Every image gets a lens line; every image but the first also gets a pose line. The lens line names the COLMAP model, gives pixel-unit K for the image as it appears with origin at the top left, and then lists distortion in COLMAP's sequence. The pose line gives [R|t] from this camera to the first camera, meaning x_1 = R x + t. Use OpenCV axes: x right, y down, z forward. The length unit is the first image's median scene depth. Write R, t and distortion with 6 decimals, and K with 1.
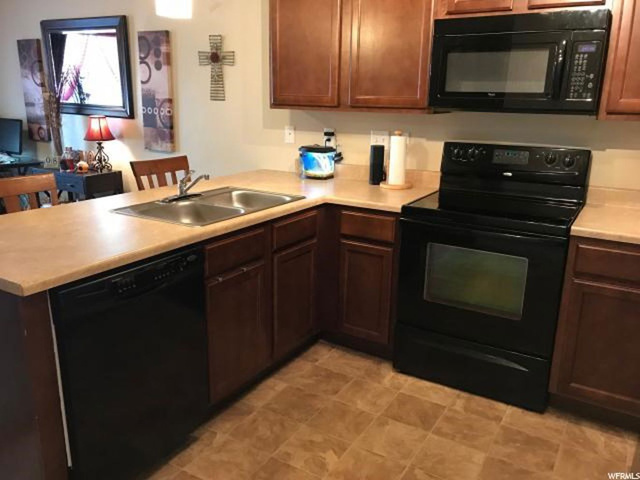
lens RADIAL K [[528.9, 0, 320.0], [0, 528.9, 240.0], [0, 0, 1]] dist [0.012970, 0.001550]
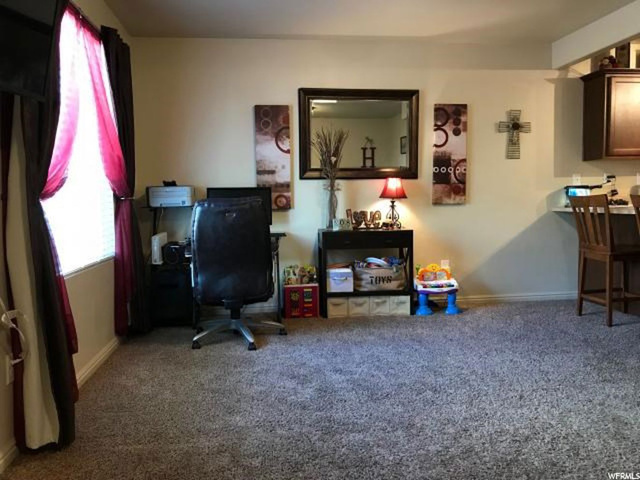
lens RADIAL K [[528.9, 0, 320.0], [0, 528.9, 240.0], [0, 0, 1]] dist [0.012970, 0.001550]
pose [[0.771358, -0.081686, 0.631137, -1.287224], [0.204115, 0.971090, -0.123779, -0.010003], [-0.602779, 0.224303, 0.765732, 0.326242]]
